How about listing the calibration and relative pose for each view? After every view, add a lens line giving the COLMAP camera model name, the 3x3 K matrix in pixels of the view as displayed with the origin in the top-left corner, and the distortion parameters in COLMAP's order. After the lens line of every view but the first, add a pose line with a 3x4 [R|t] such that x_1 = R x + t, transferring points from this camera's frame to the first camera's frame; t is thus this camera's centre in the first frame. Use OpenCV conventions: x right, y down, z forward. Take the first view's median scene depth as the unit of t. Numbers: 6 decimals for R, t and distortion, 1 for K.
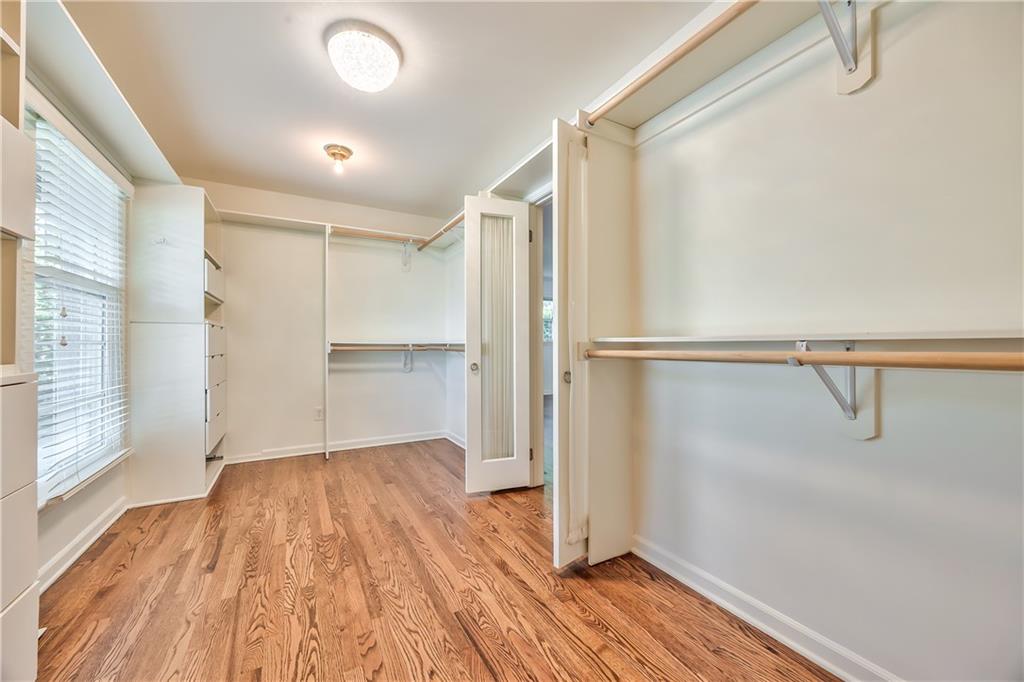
lens RADIAL K [[392.2, 0, 513.2], [0, 392.2, 346.6], [0, 0, 1]] dist [-0.002932, -0.000019]
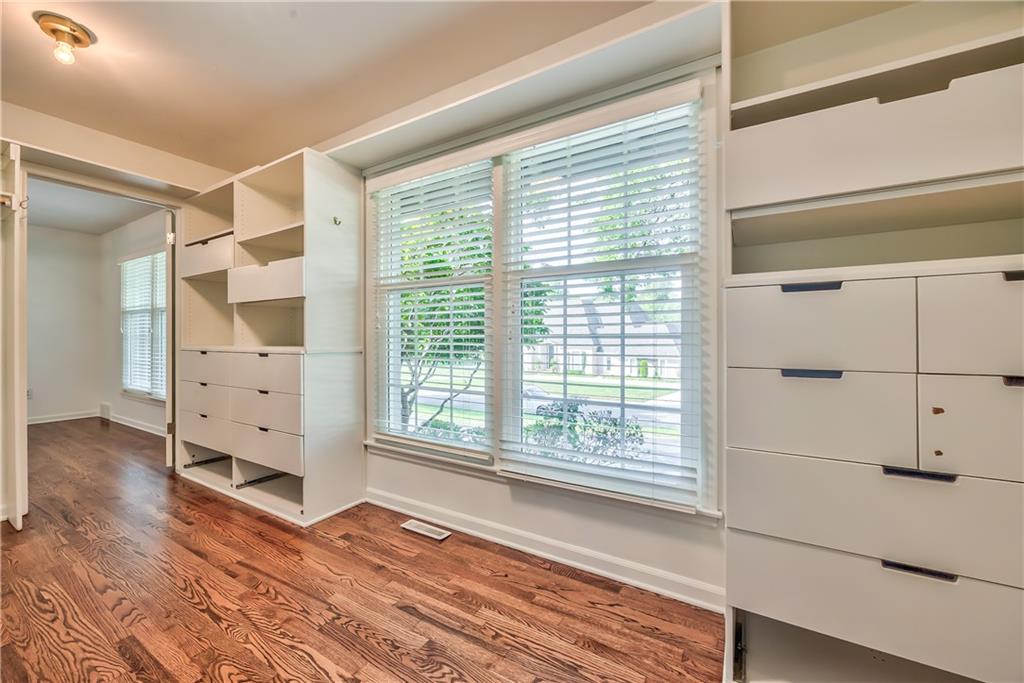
lens RADIAL K [[392.2, 0, 512.6], [0, 392.2, 336.8], [0, 0, 1]] dist [-0.002932, -0.000019]
pose [[-0.867827, 0.005452, -0.496836, -0.606364], [0.005229, 0.999985, 0.001840, -0.011102], [0.496839, -0.001002, -0.867842, 1.983870]]
